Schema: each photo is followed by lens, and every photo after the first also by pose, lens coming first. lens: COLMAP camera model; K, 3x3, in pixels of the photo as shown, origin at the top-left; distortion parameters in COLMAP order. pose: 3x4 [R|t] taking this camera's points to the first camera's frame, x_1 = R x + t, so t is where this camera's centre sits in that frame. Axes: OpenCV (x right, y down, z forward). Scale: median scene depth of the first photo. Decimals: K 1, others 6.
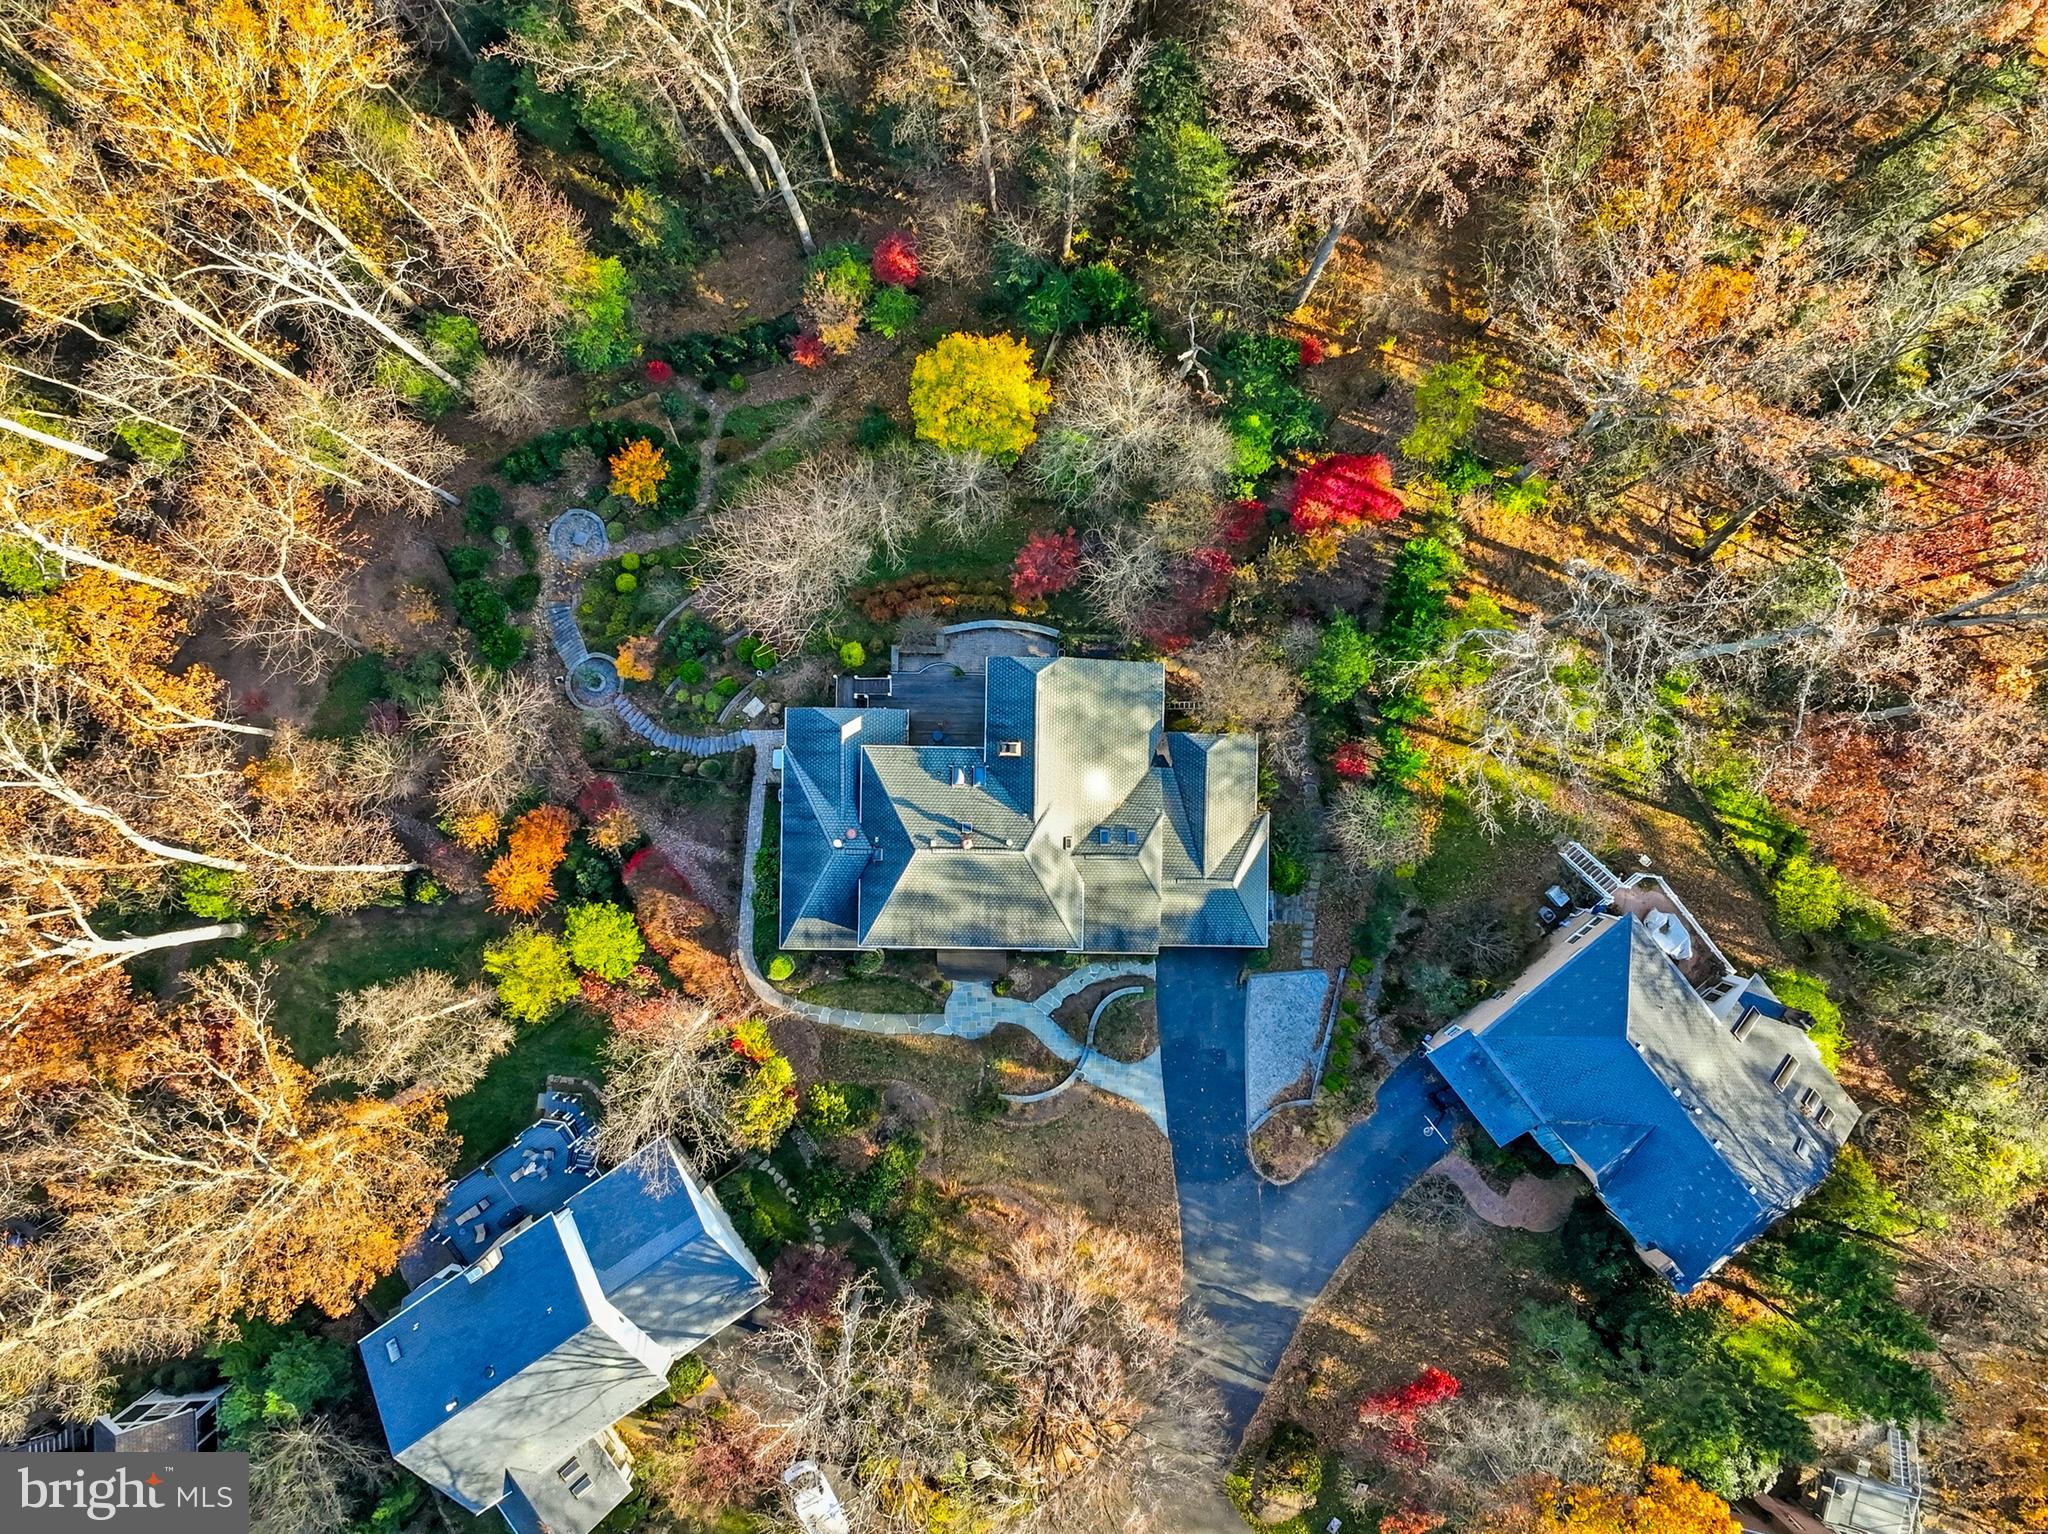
lens RADIAL K [[1420.9, 0, 1018.7], [0, 1420.9, 768.9], [0, 0, 1]] dist [-0.005715, 0.008594]
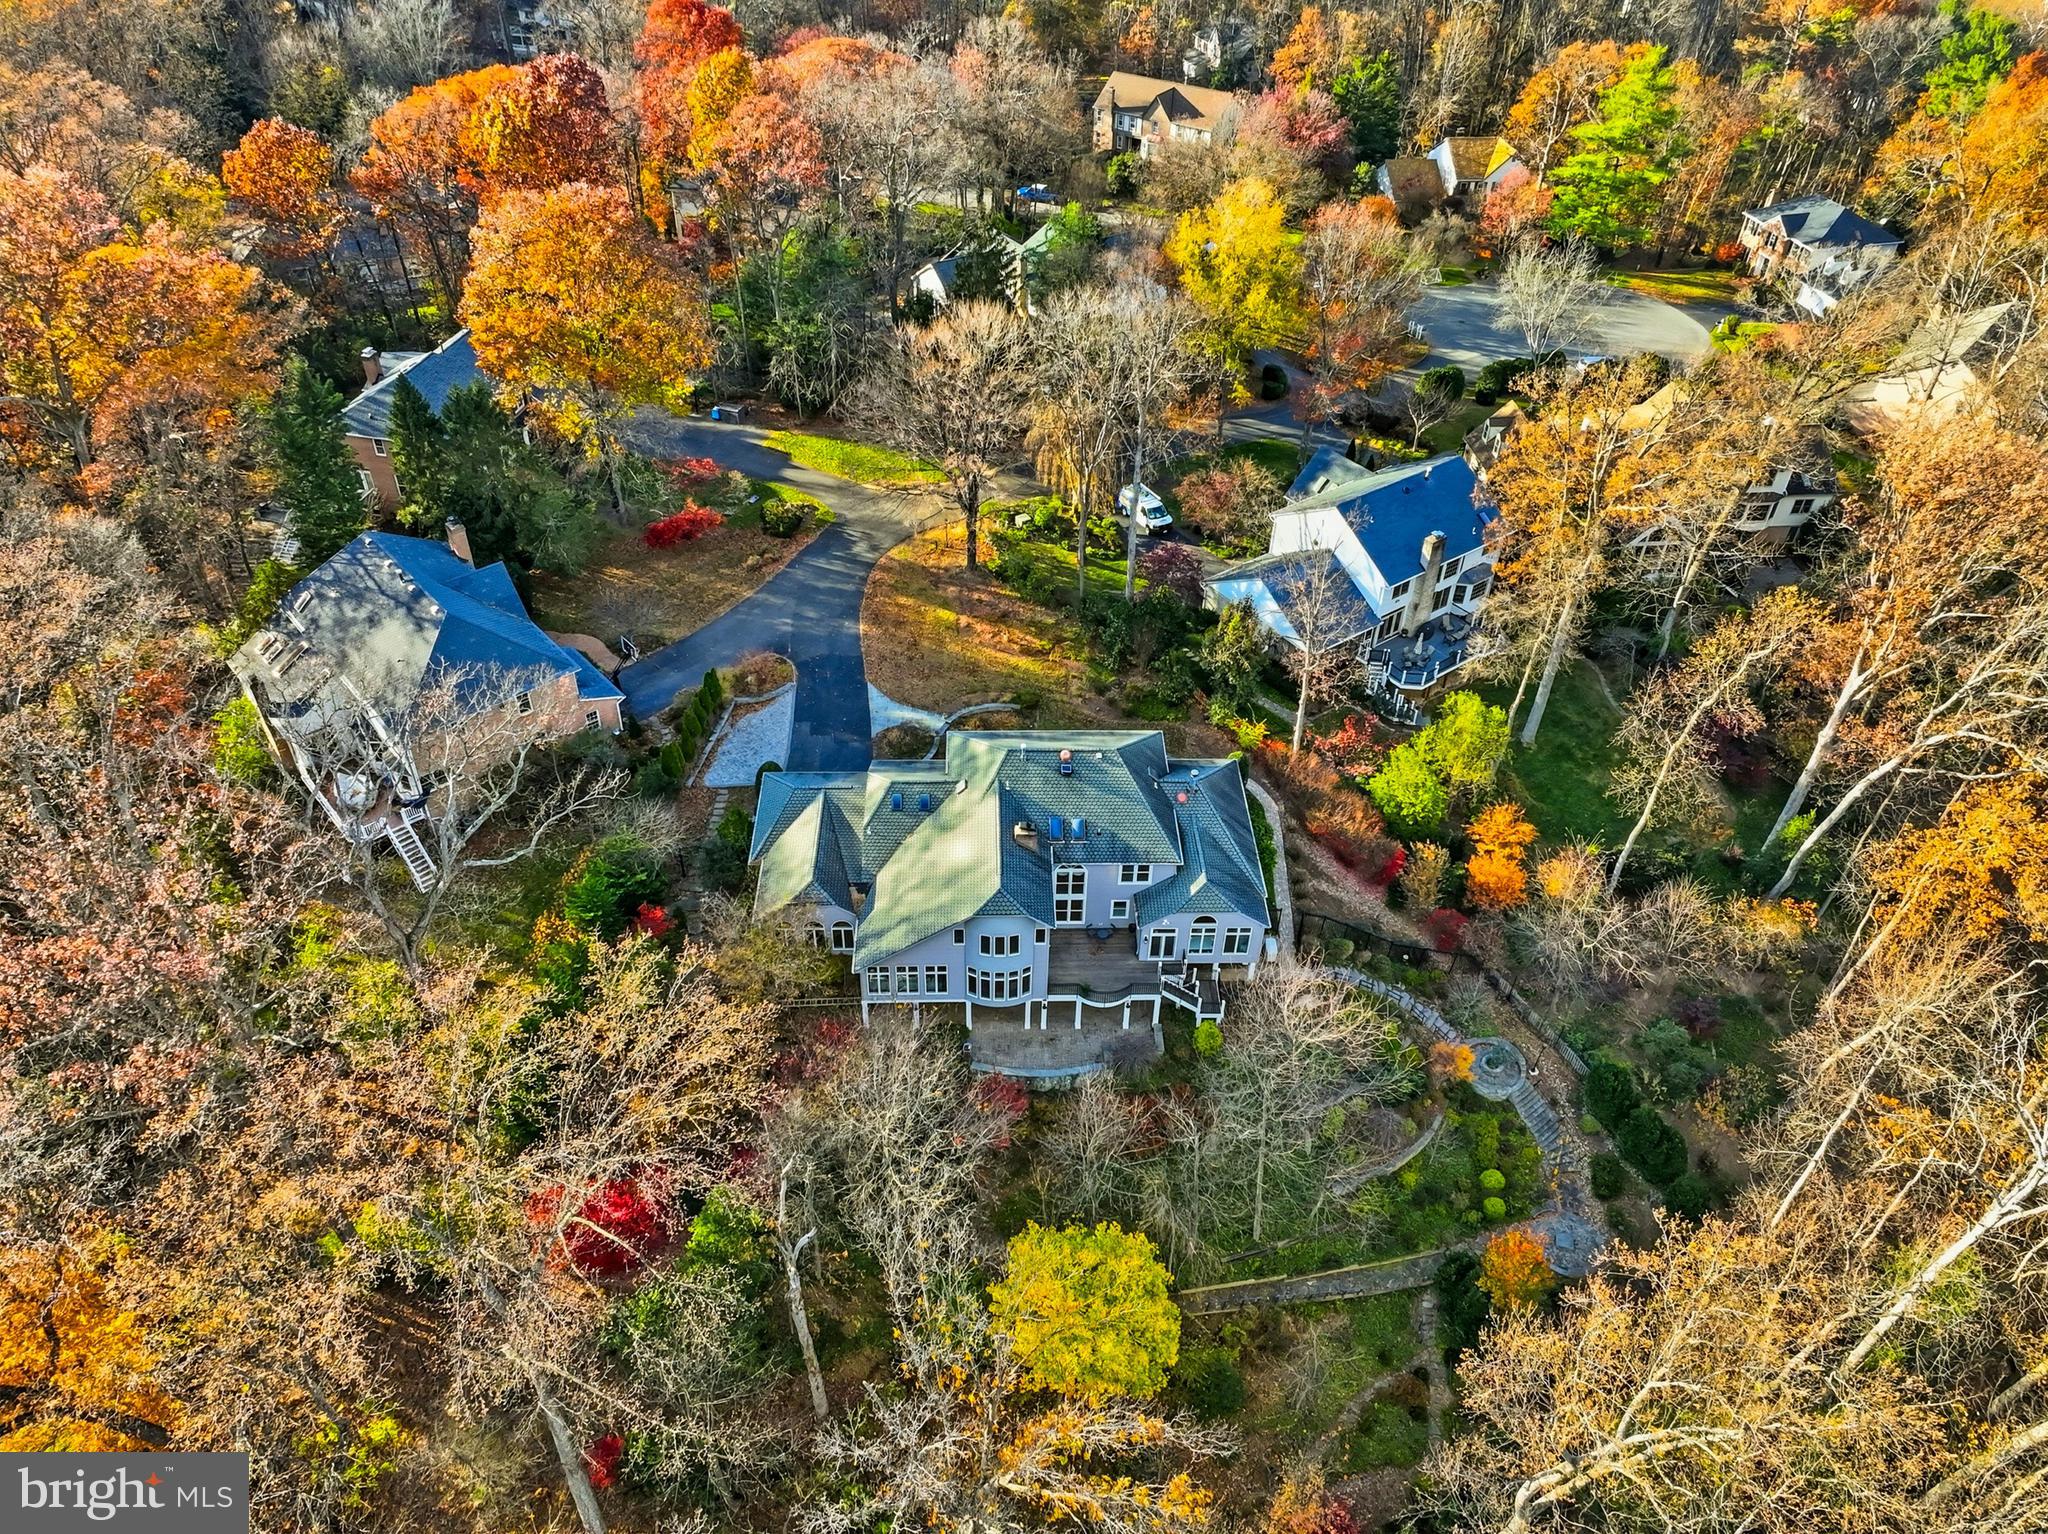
lens RADIAL K [[1420.9, 0, 1042.4], [0, 1420.9, 761.2], [0, 0, 1]] dist [-0.005715, 0.008594]
pose [[-0.998059, 0.006540, -0.061927, 0.037311], [-0.050986, -0.656752, 0.752381, -0.632926], [-0.035750, 0.754078, 0.655811, 0.311789]]
